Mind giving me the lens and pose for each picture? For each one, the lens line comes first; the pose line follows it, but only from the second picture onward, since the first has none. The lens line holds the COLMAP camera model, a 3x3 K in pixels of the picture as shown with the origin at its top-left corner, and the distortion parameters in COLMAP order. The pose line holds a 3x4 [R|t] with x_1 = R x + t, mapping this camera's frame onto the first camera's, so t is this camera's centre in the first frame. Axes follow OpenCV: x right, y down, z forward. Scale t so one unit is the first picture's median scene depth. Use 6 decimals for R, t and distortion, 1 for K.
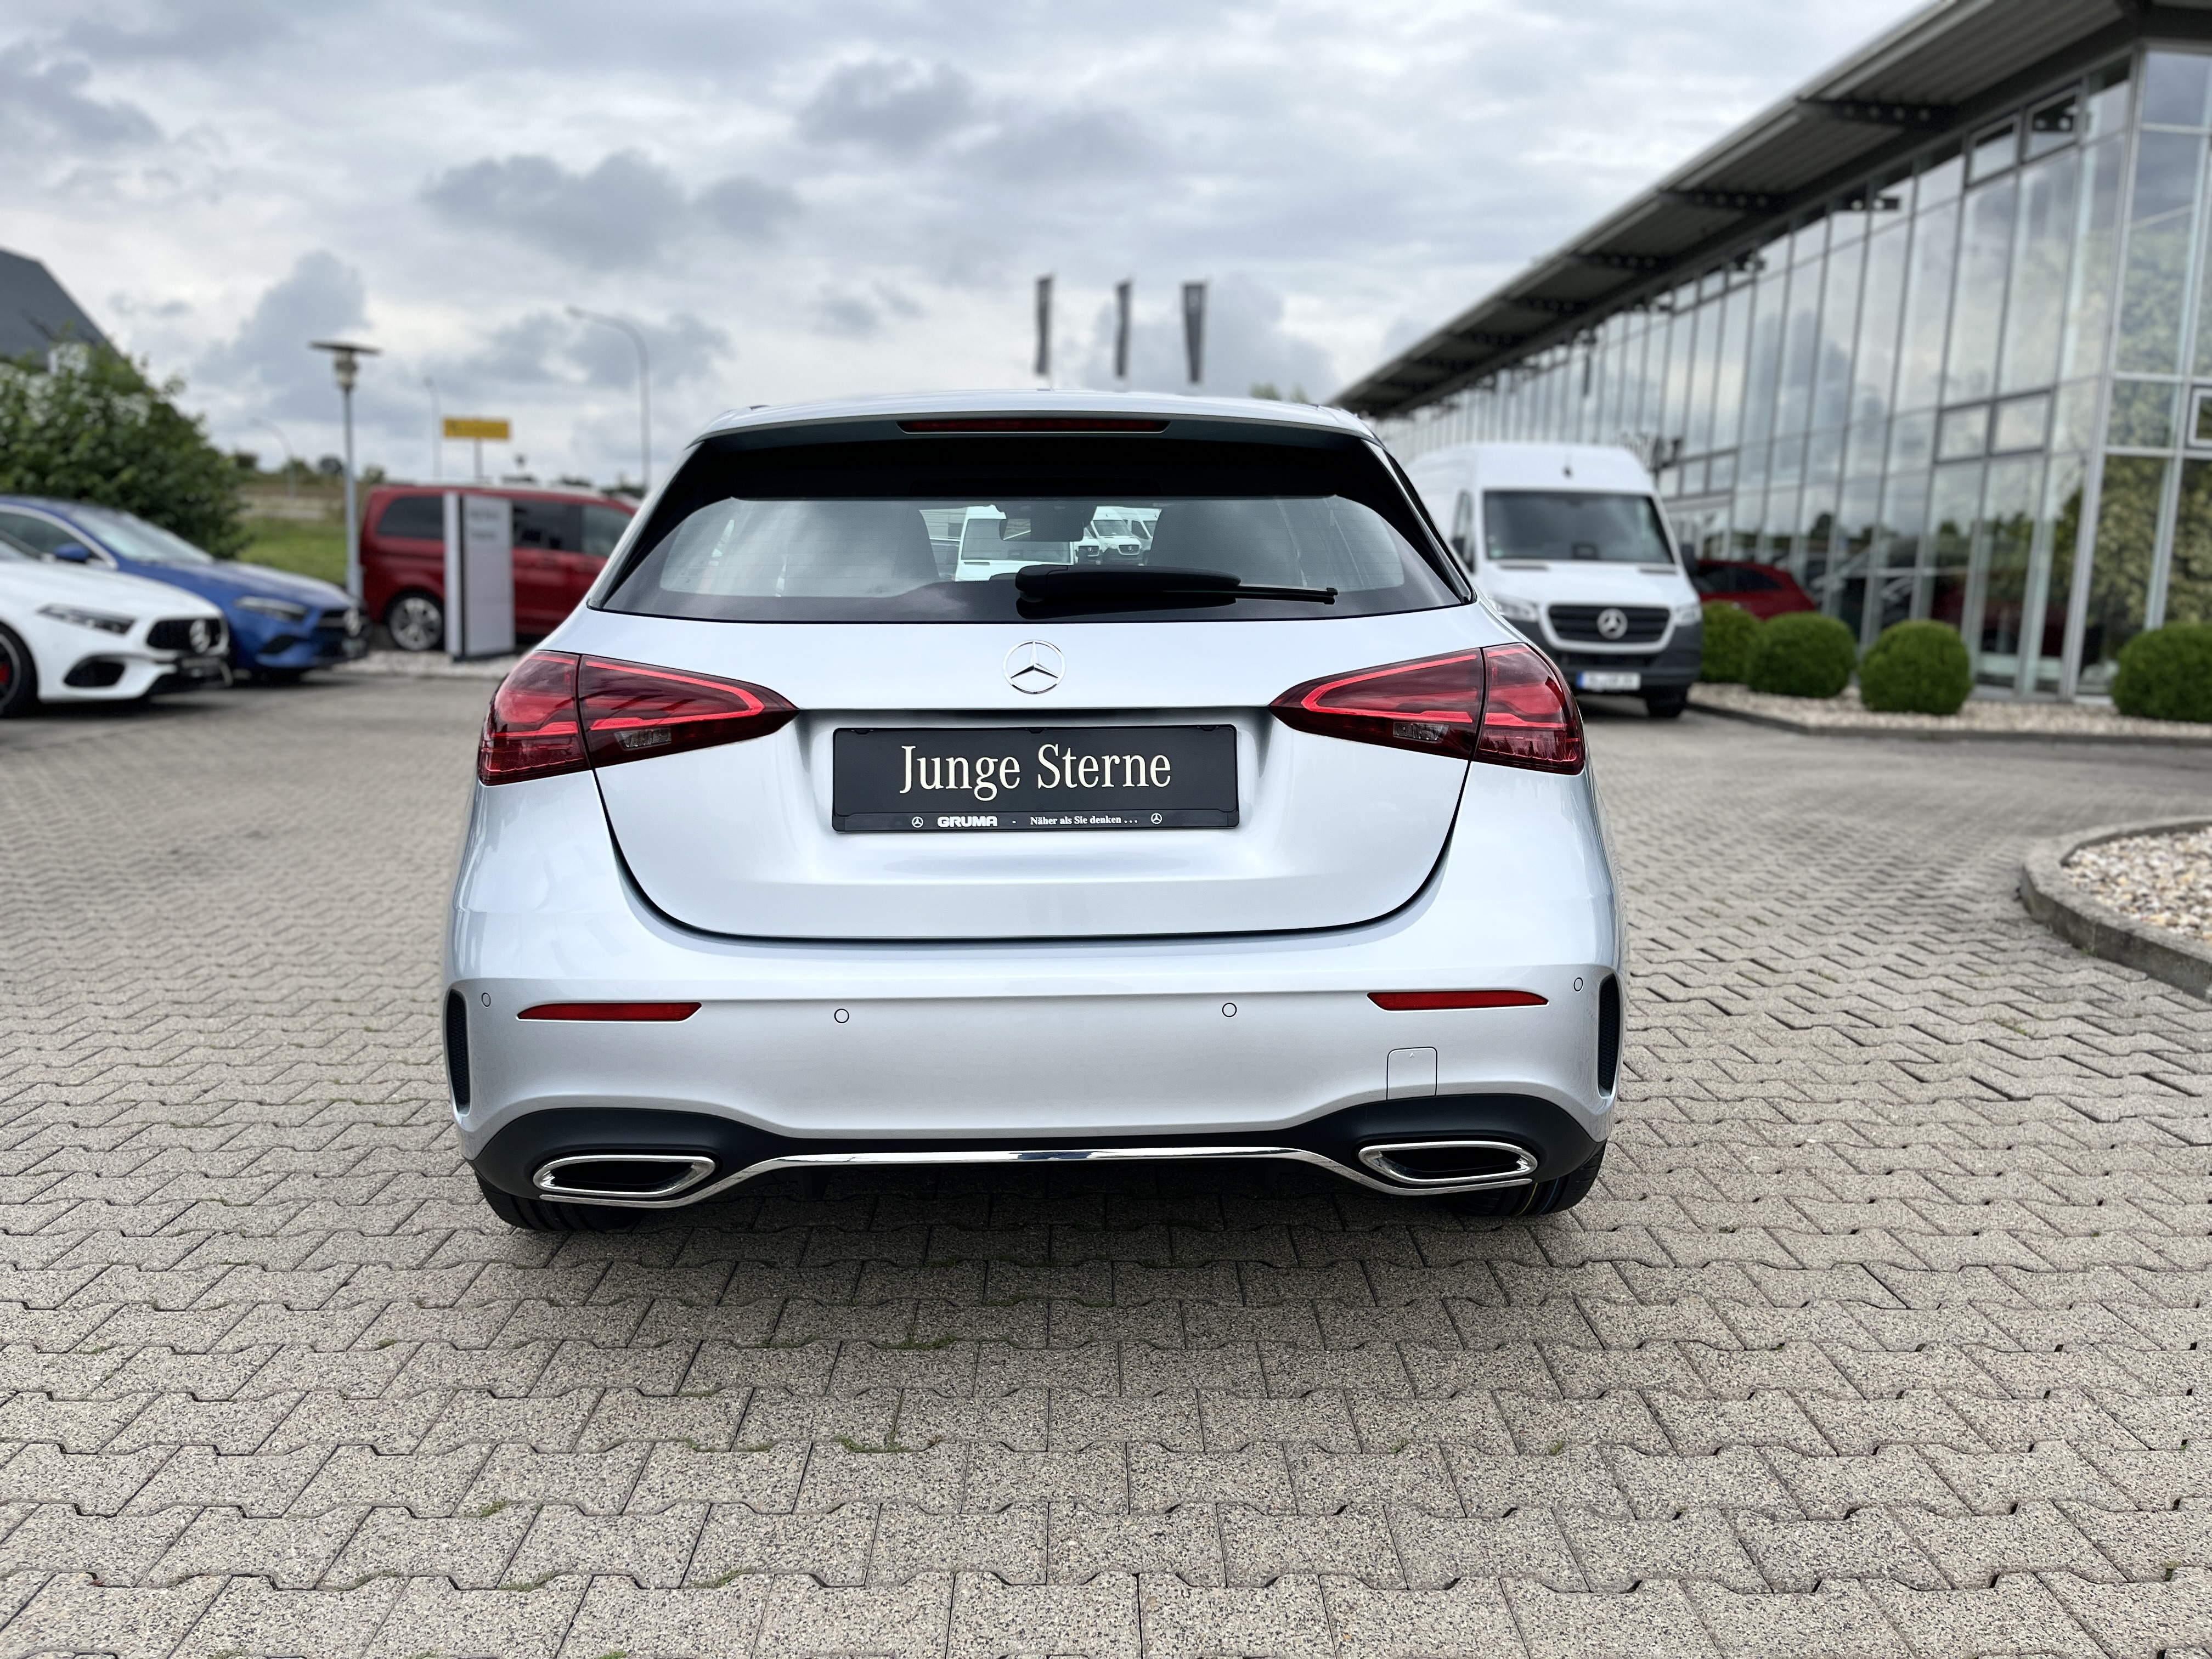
lens RADIAL K [[1681.4, 0, 1101.3], [0, 1681.4, 817.0], [0, 0, 1]] dist [0.058940, -0.073387]
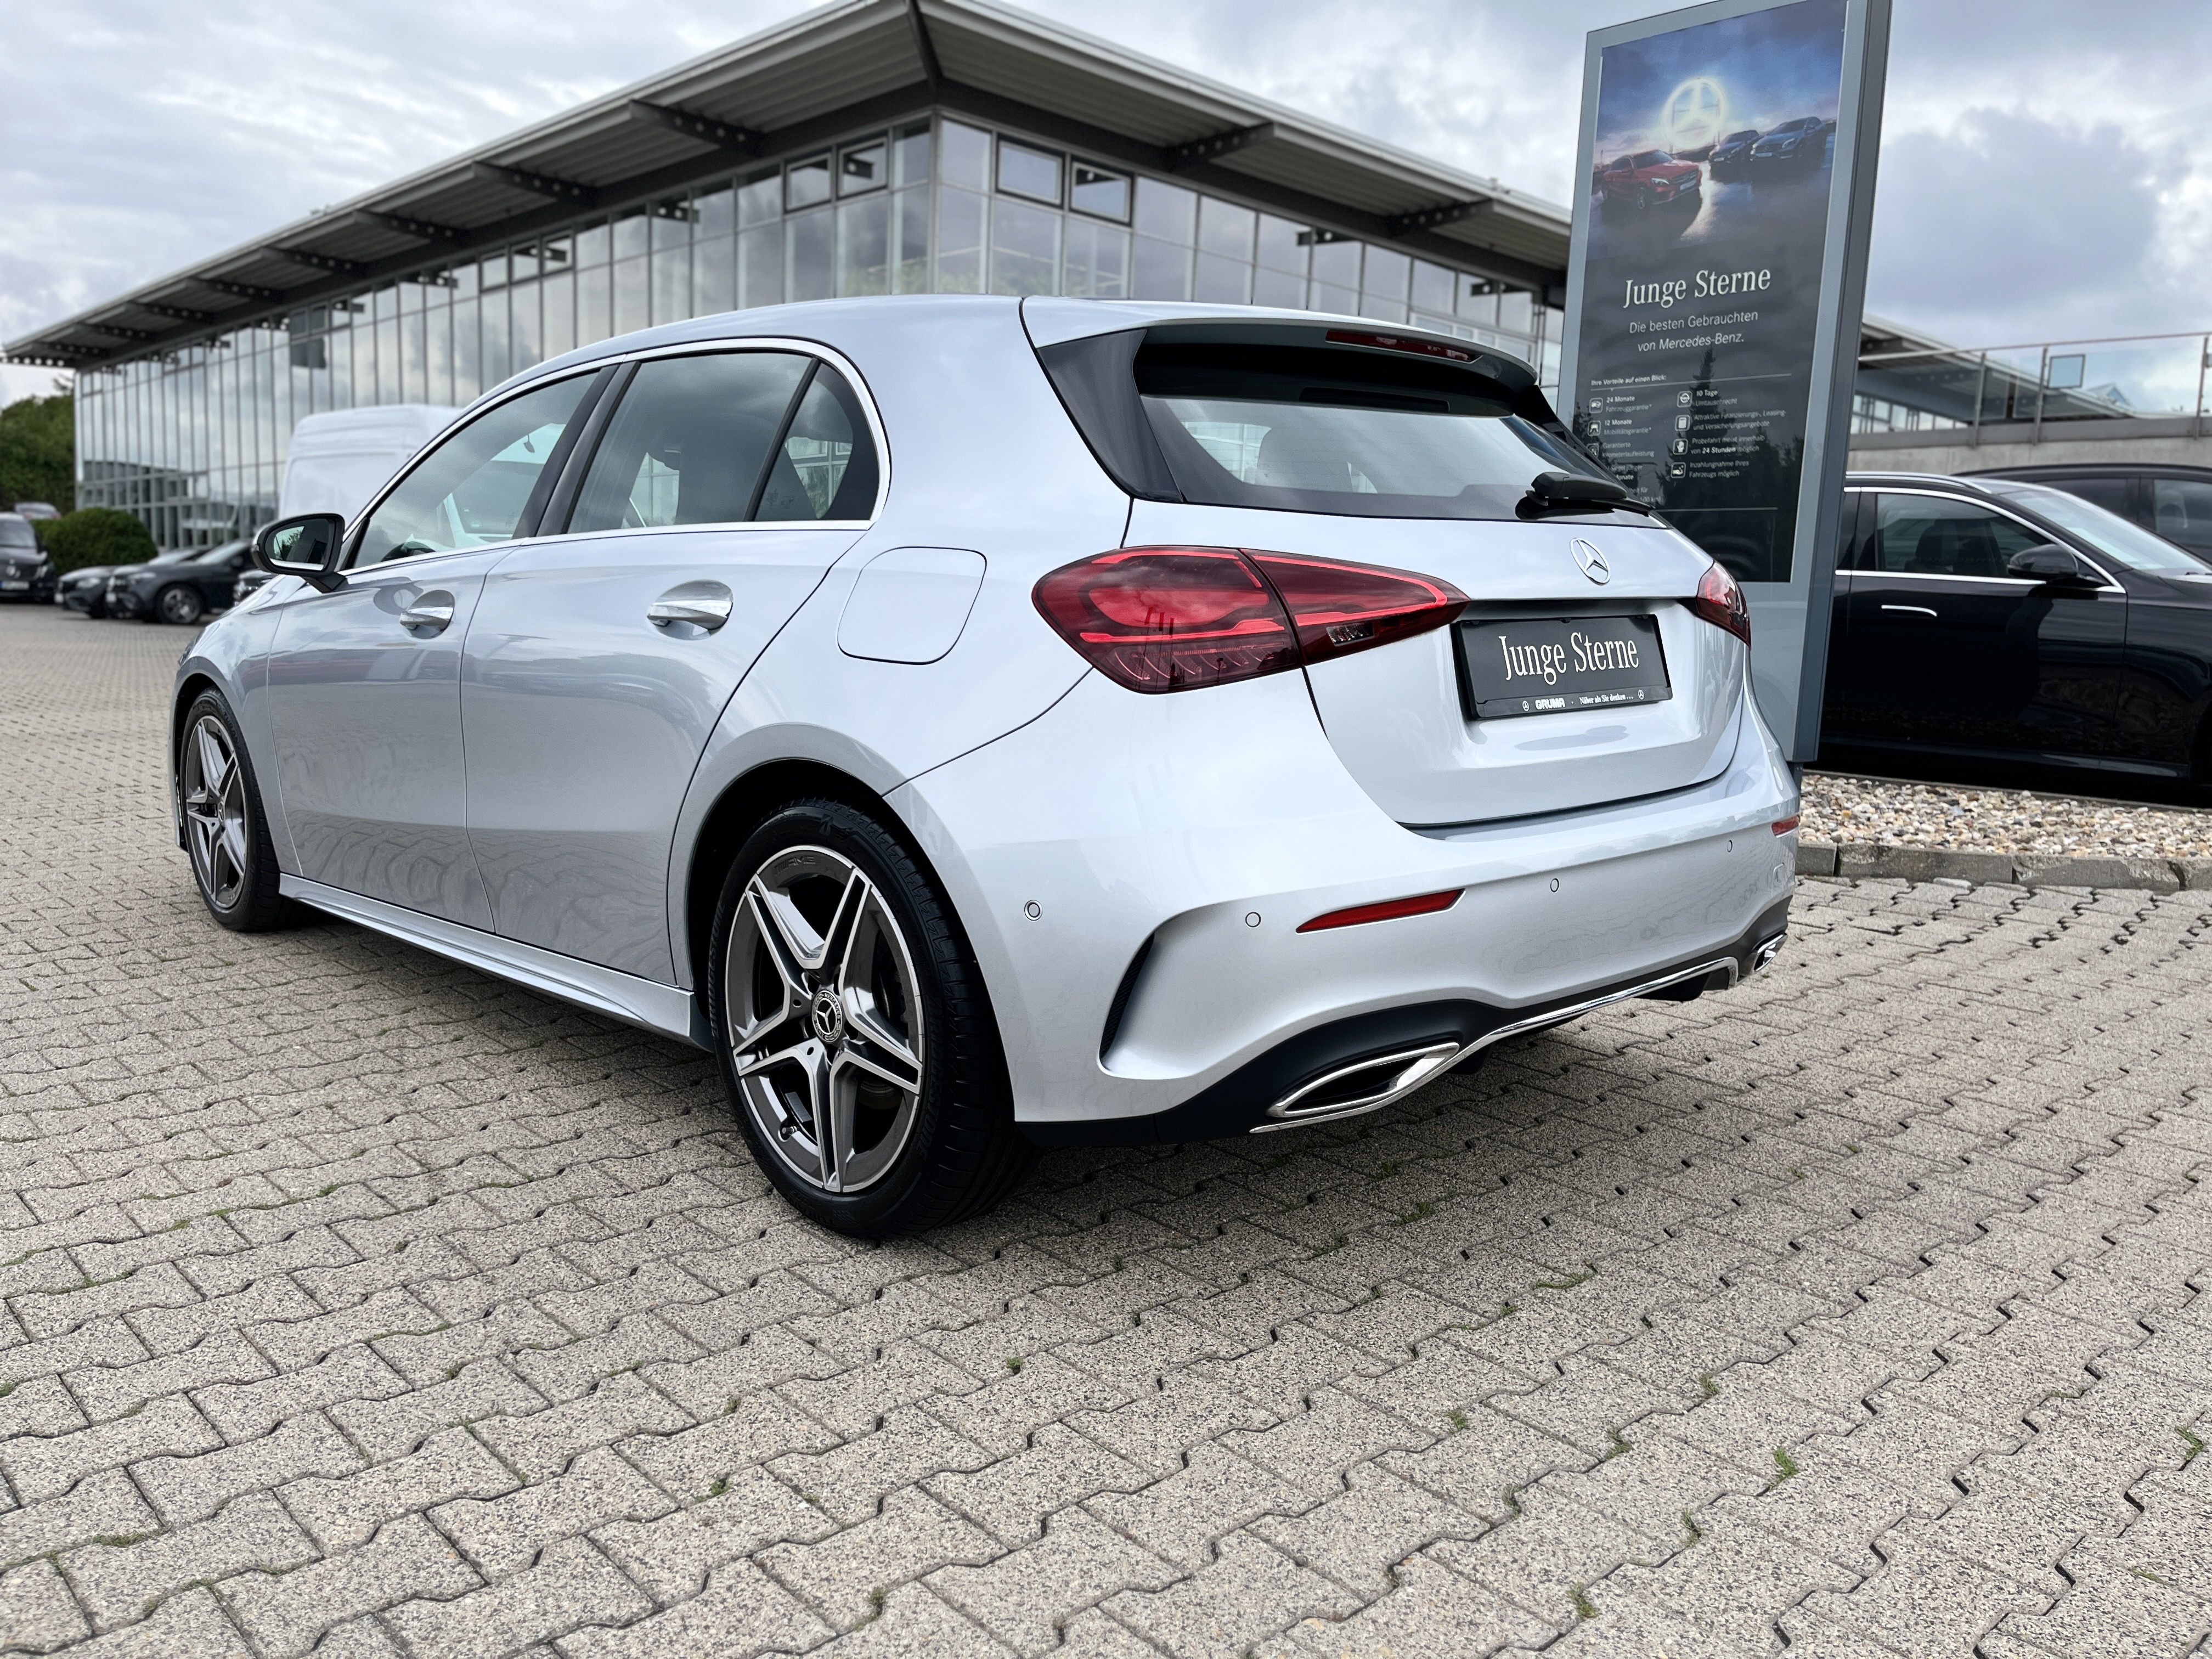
lens RADIAL K [[1681.4, 0, 1101.3], [0, 1681.4, 817.0], [0, 0, 1]] dist [0.058940, -0.073387]
pose [[0.748755, -0.086212, 0.657217, -0.989654], [0.081545, 0.995955, 0.037744, 0.010609], [-0.657812, 0.025332, 0.752756, 0.354446]]
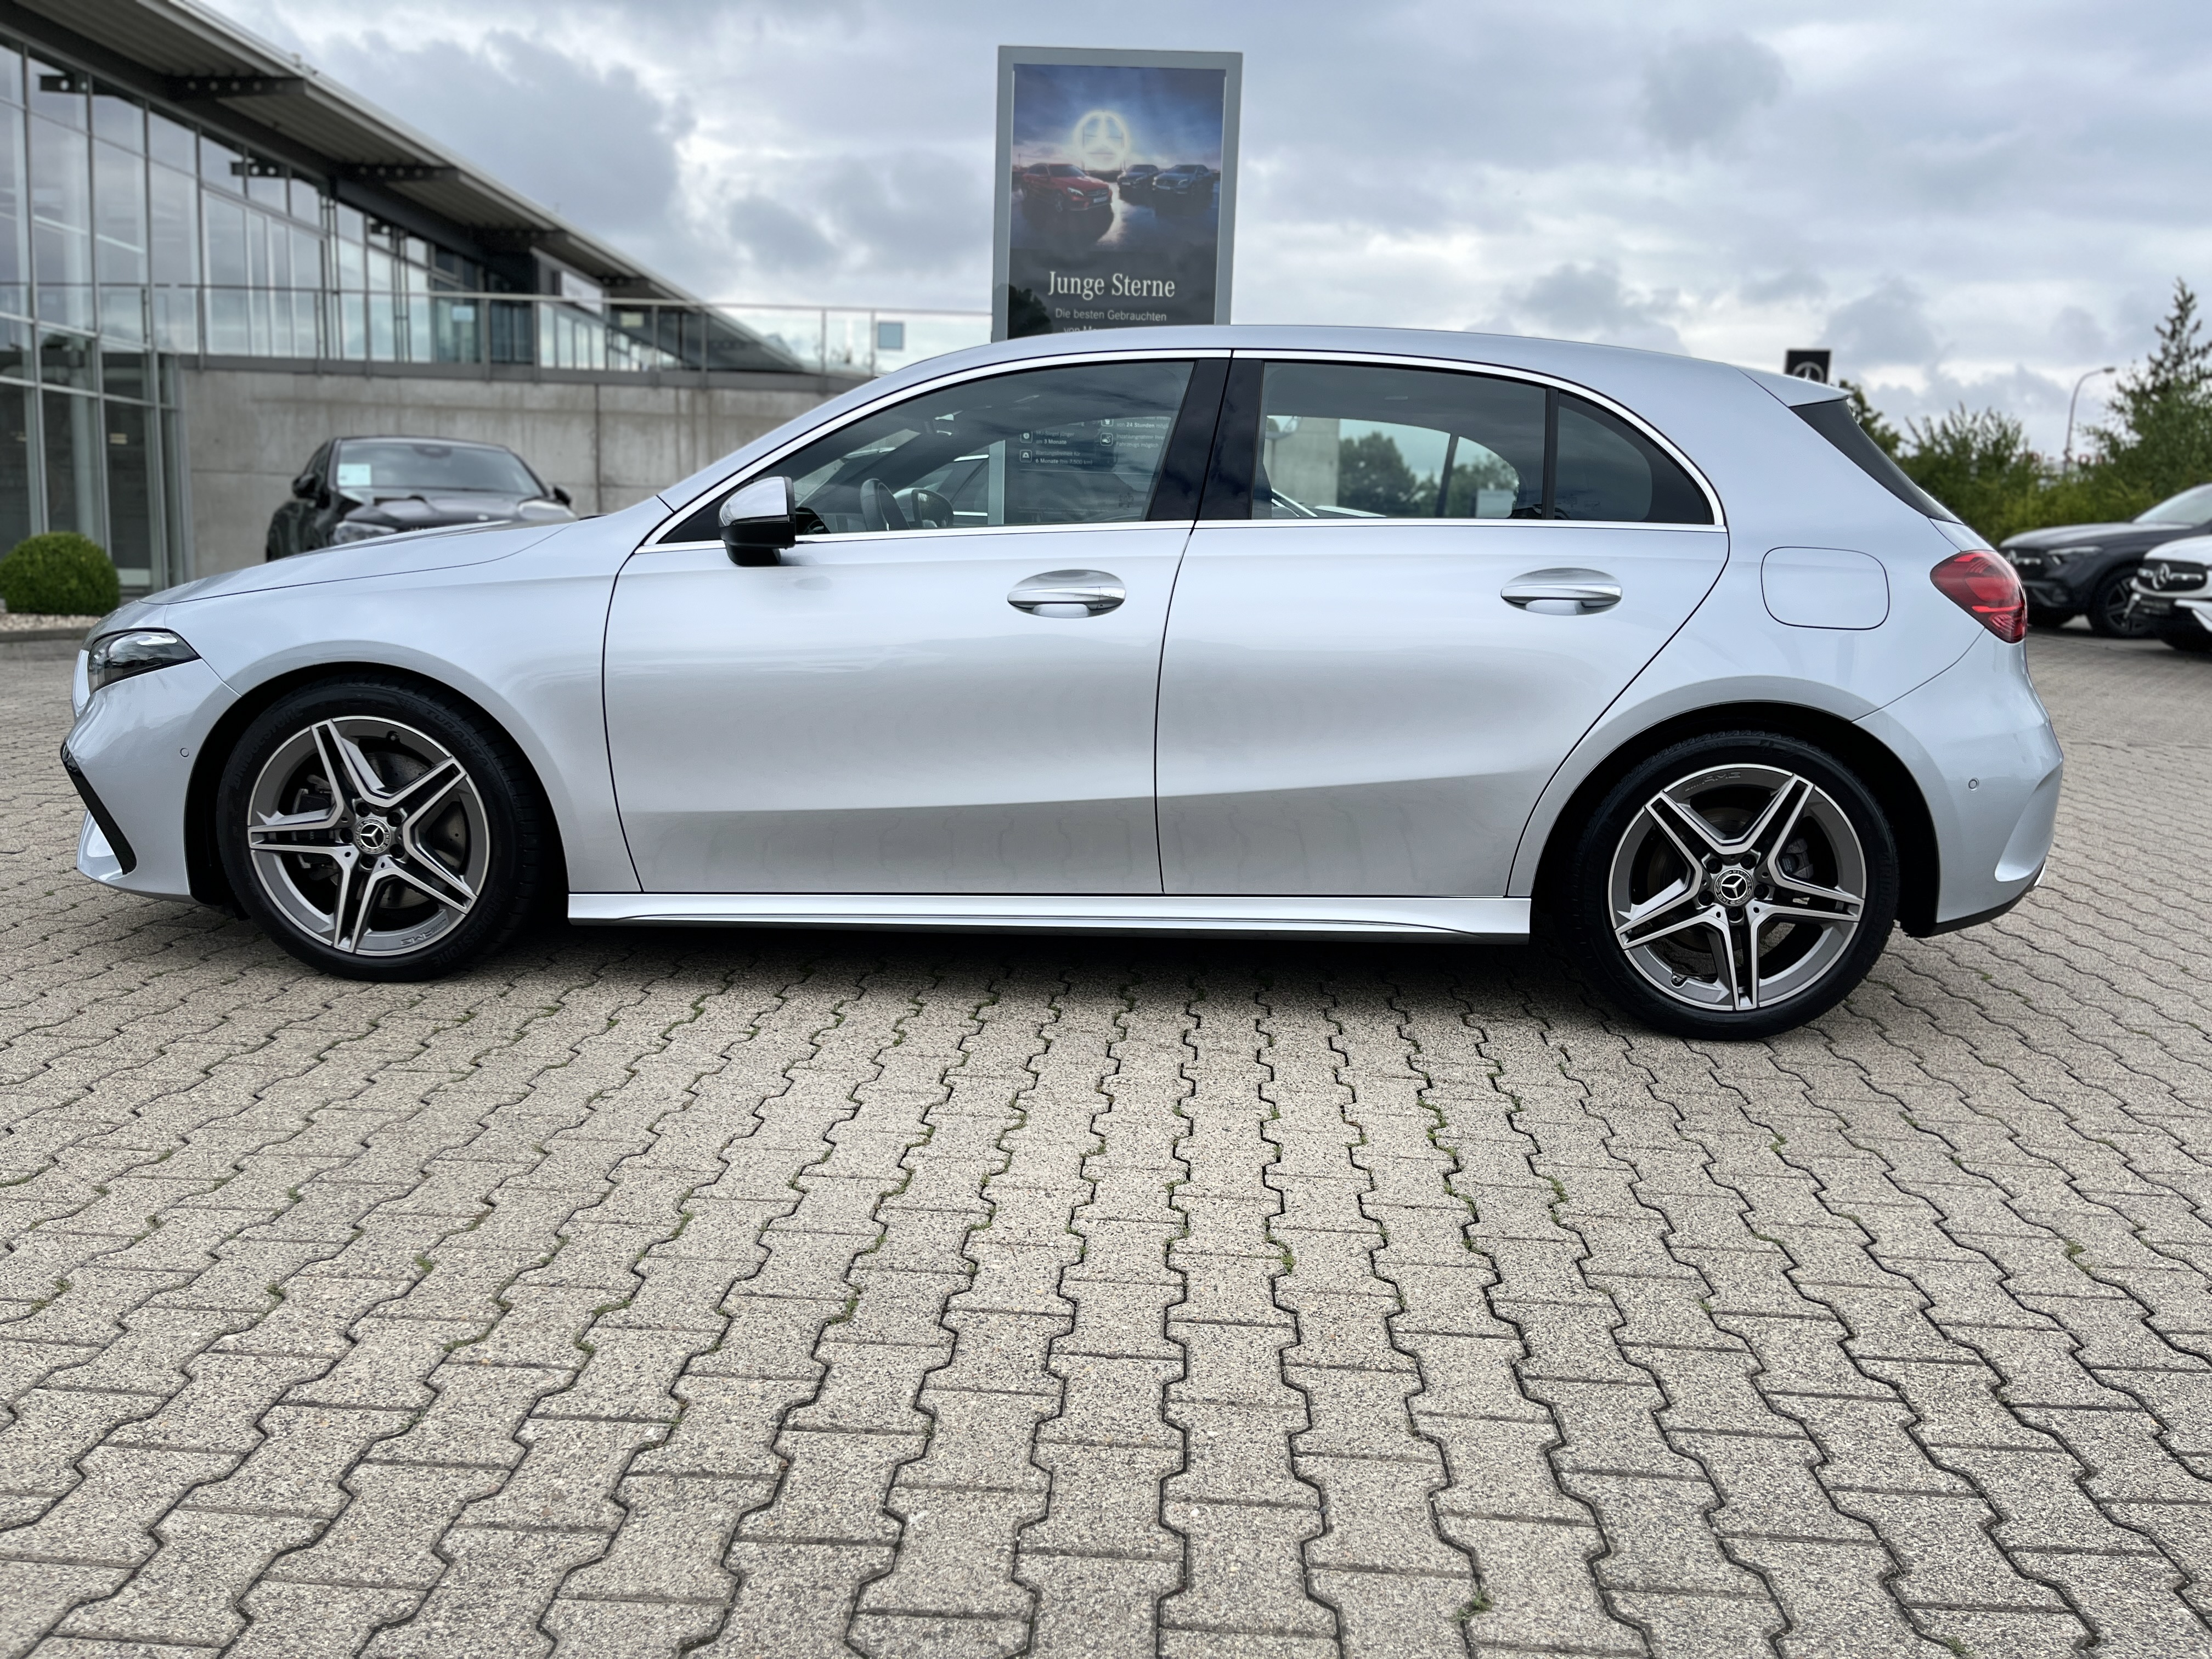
lens RADIAL K [[1687.1, 0, 1110.3], [0, 1687.1, 800.6], [0, 0, 1]] dist [0.055552, -0.077325]
pose [[0.073972, -0.162450, 0.983940, -1.920020], [0.106552, 0.982283, 0.154166, -0.199063], [-0.991552, 0.093437, 0.089971, 1.675984]]
